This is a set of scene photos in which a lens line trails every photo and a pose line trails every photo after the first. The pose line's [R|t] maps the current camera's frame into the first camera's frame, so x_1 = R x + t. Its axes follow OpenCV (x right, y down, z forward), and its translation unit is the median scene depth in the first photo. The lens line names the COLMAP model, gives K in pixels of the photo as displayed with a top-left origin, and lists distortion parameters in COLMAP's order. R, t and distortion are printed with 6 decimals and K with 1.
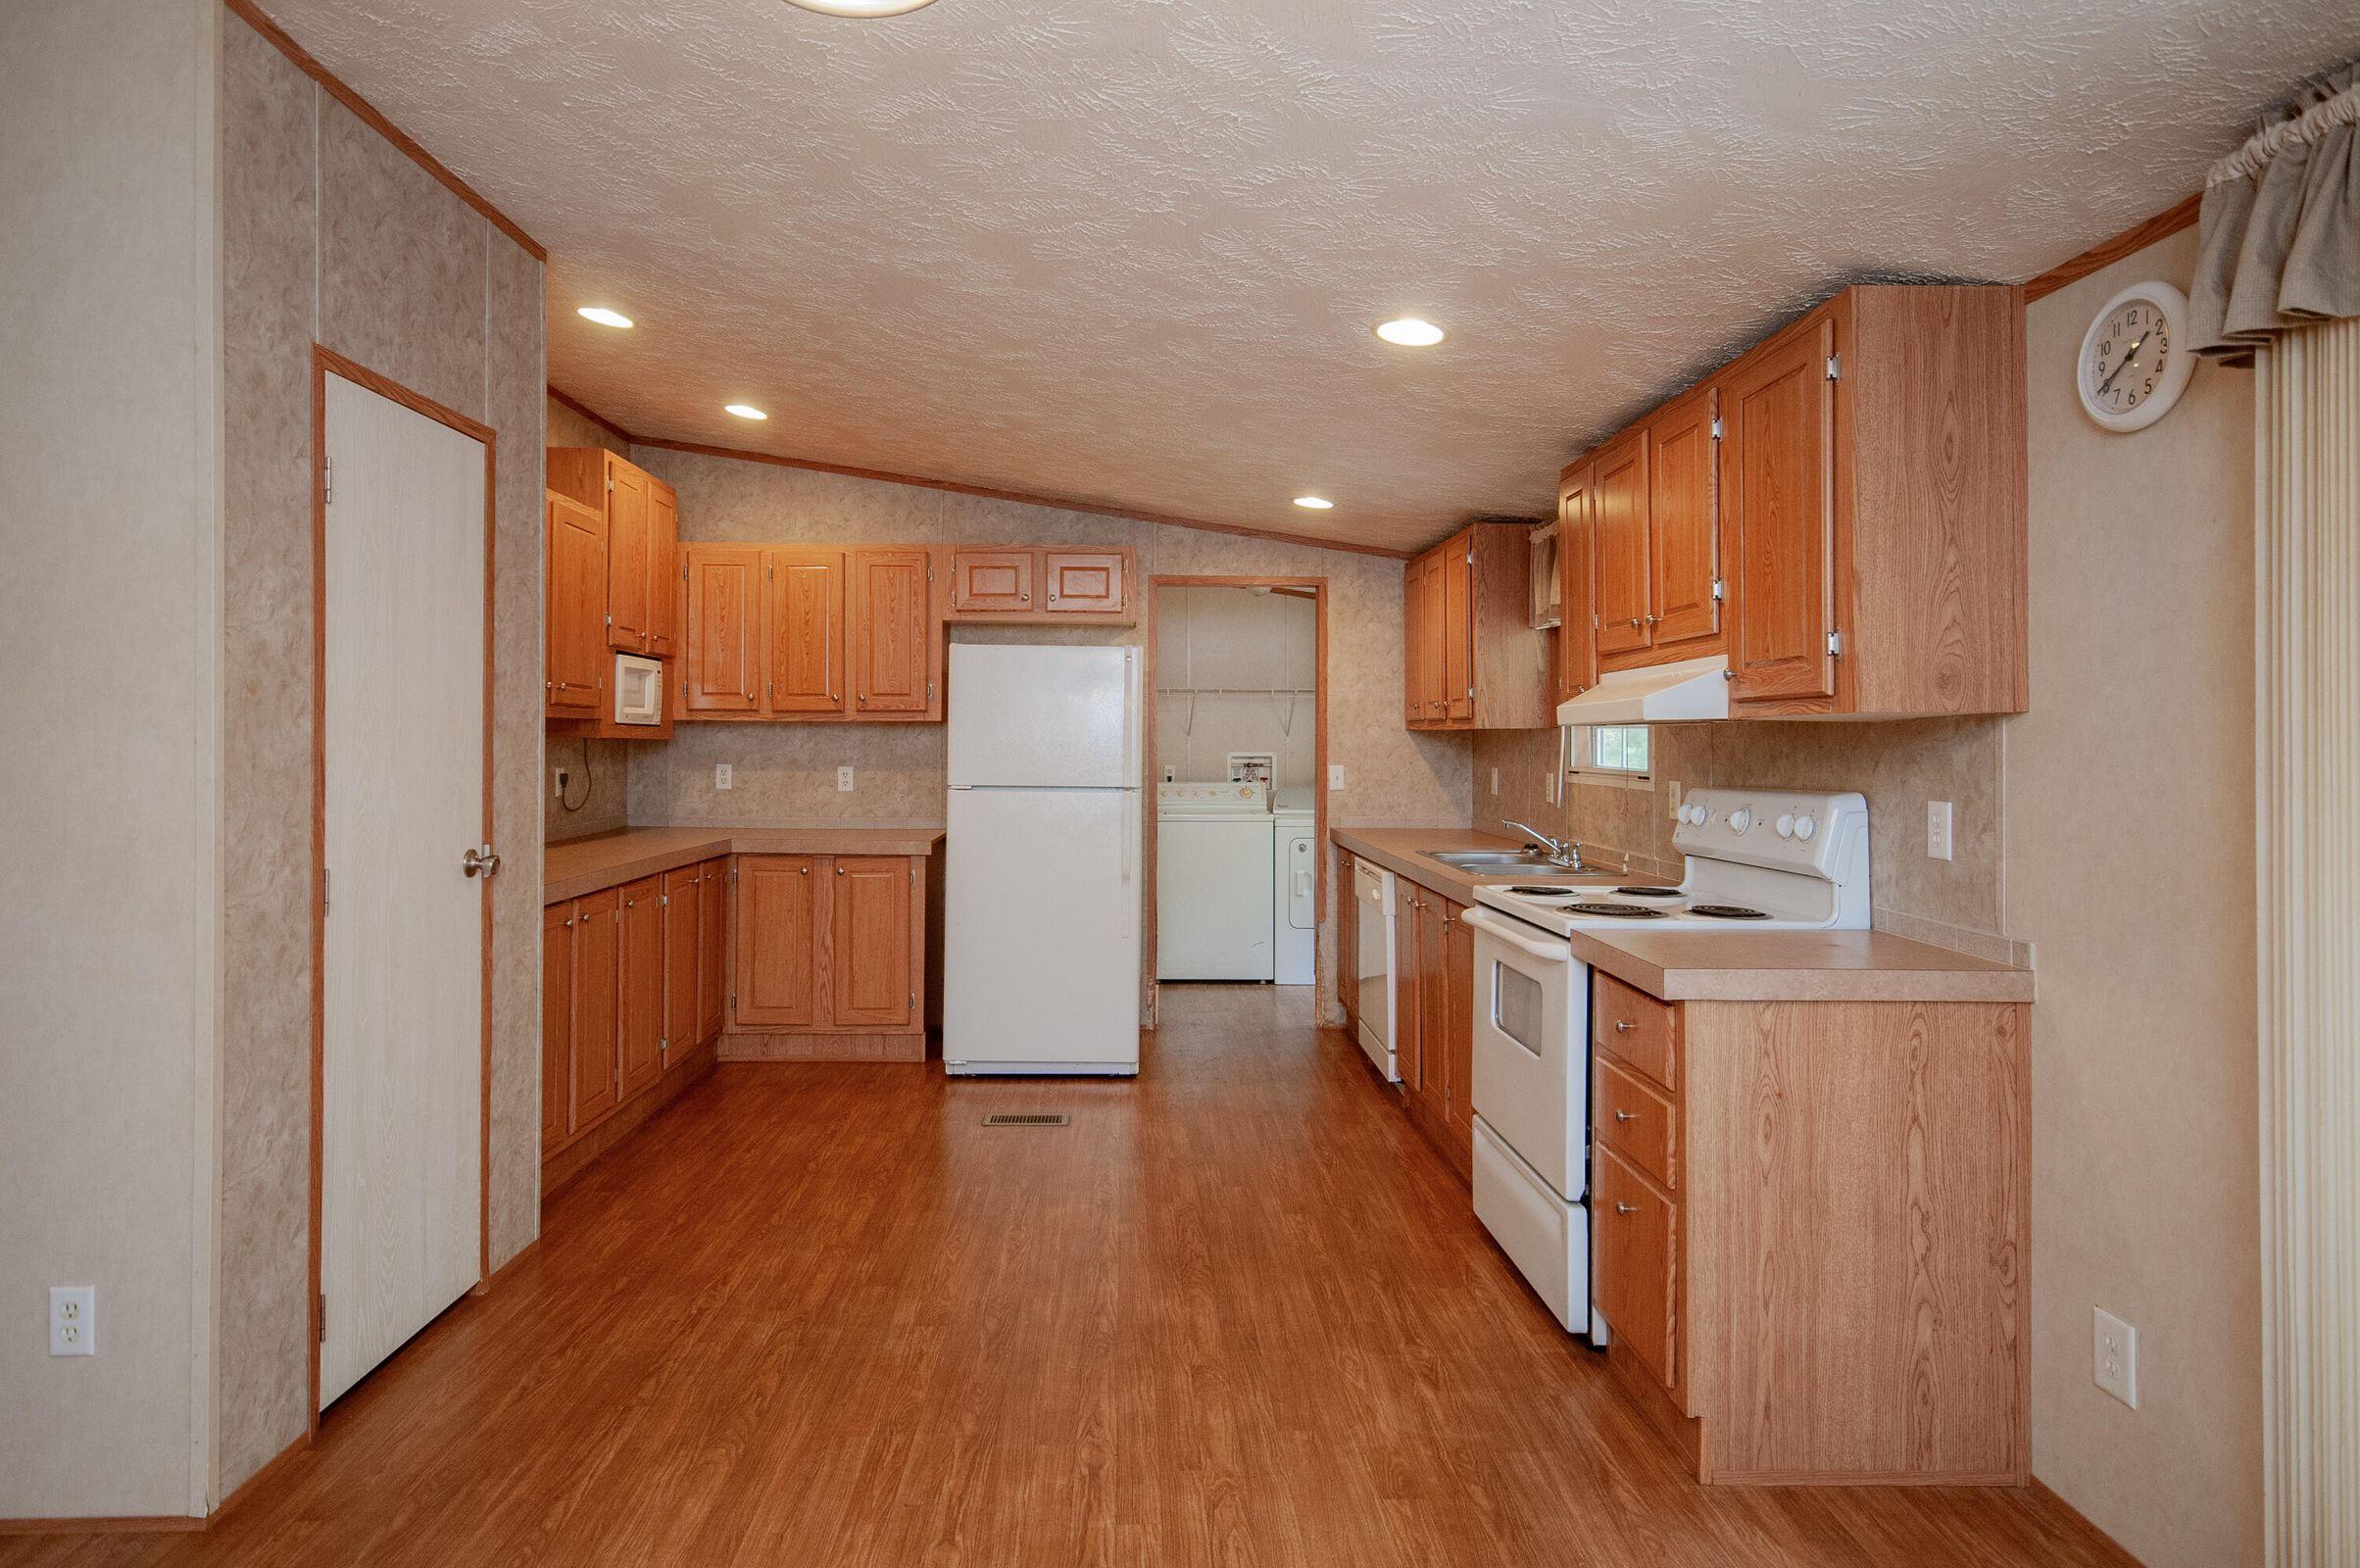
lens RADIAL K [[1317.5, 0, 1173.5], [0, 1317.5, 734.5], [0, 0, 1]] dist [0.001557, 0.000661]
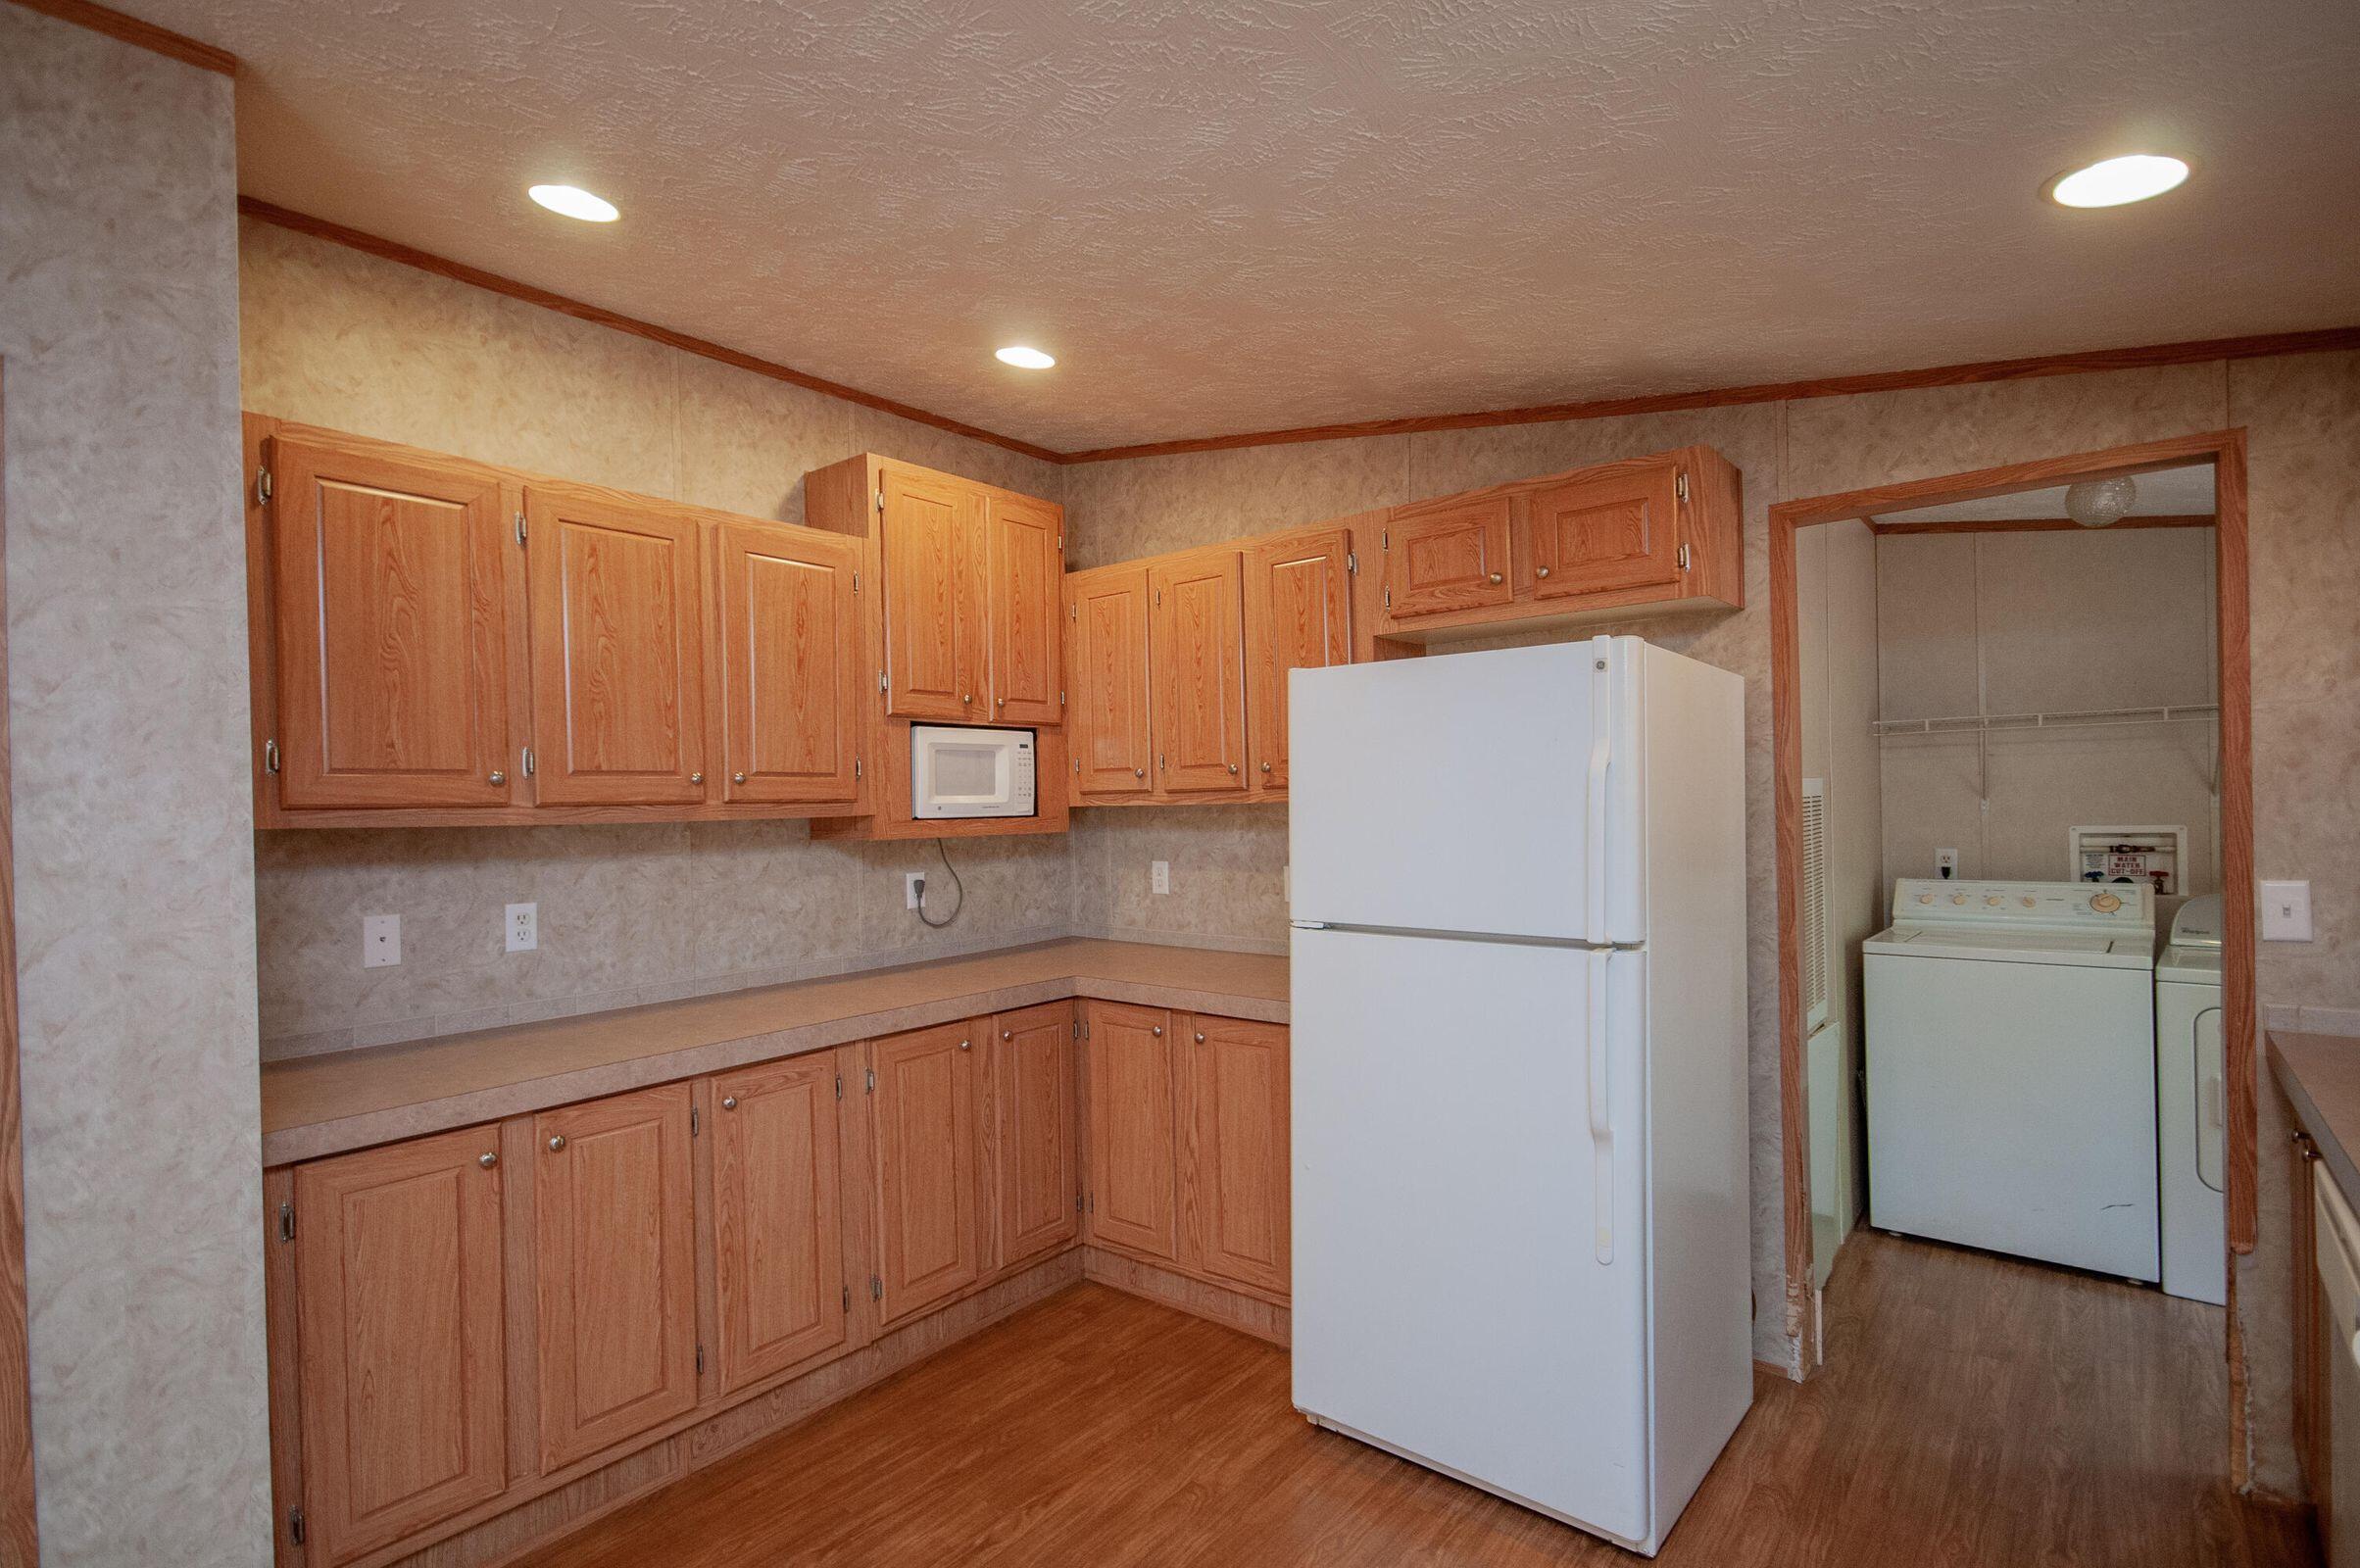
lens RADIAL K [[1143.2, 0, 1180.4], [0, 1143.2, 801.2], [0, 0, 1]] dist [-0.000110, -0.001446]
pose [[0.750634, -0.021878, -0.660356, 0.175522], [0.031599, 0.999497, 0.002805, -0.022820], [0.659962, -0.022972, 0.750948, 0.874886]]
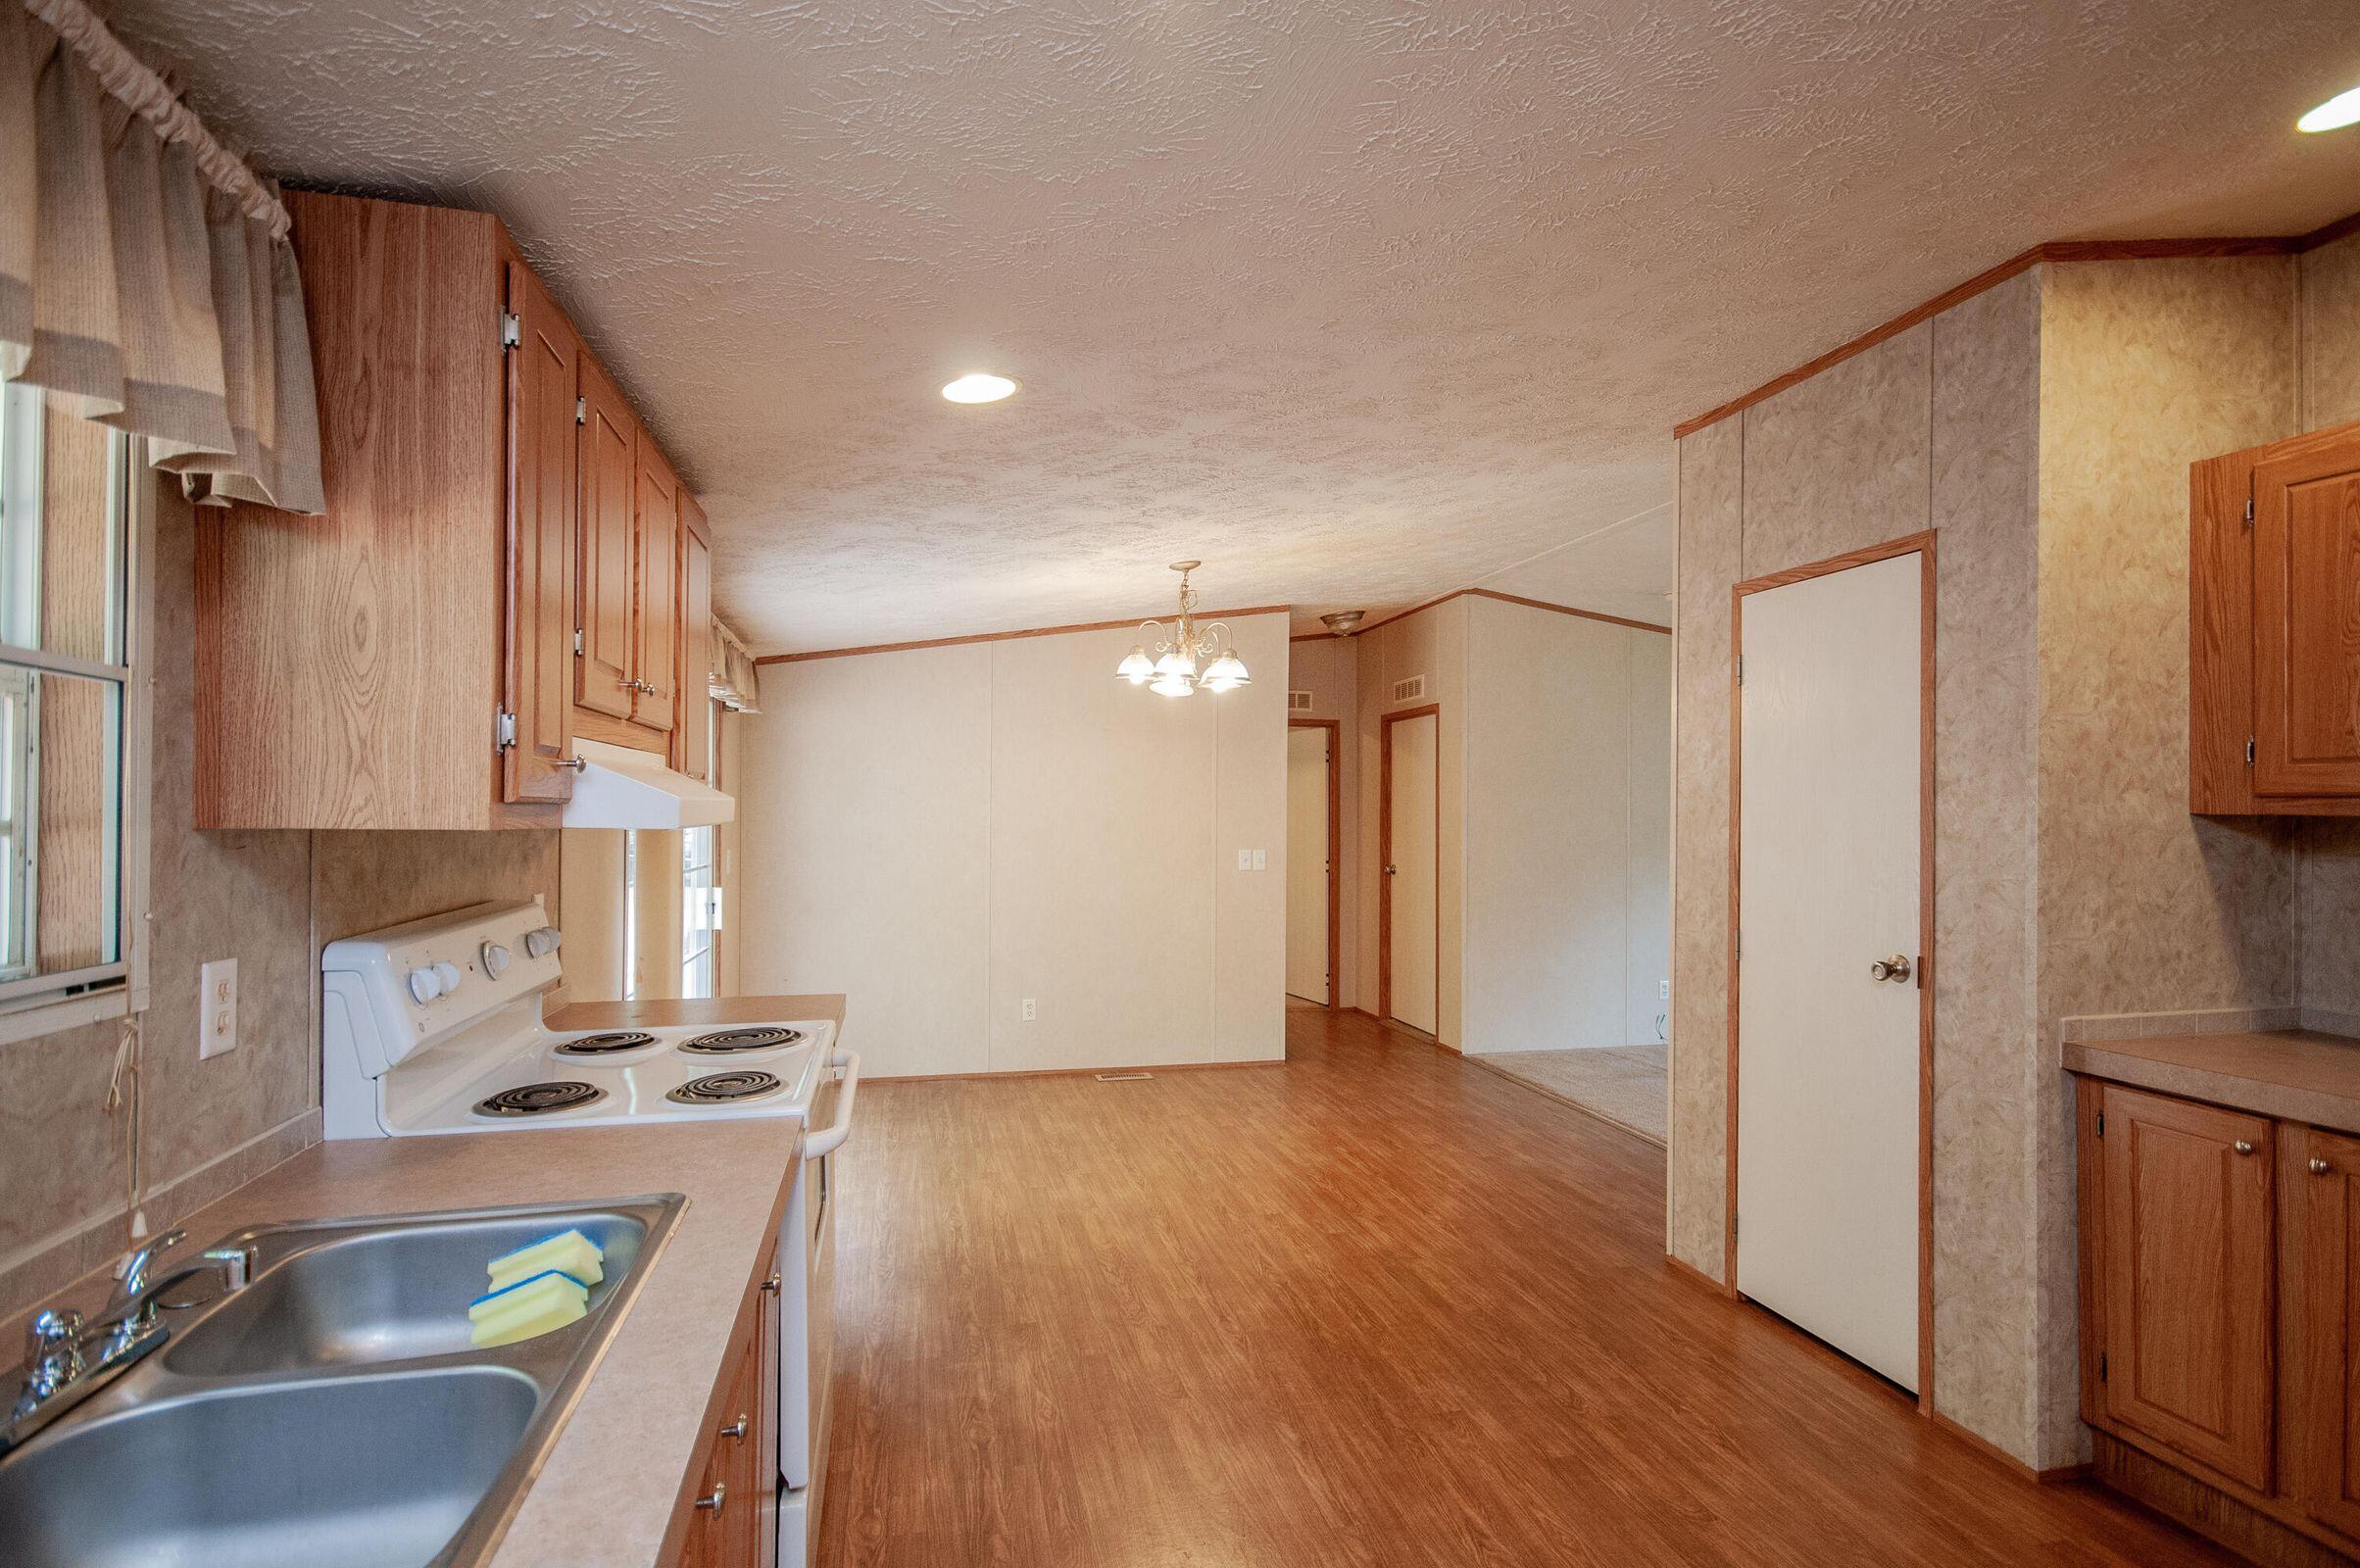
lens RADIAL K [[1119.8, 0, 1180.0], [0, 1119.8, 784.0], [0, 0, 1]] dist [0.000146, 0.000021]
pose [[-0.981669, -0.013235, -0.190134, 0.169183], [-0.007013, 0.999419, -0.033364, -0.012460], [0.190465, -0.031419, -0.981191, 1.578515]]
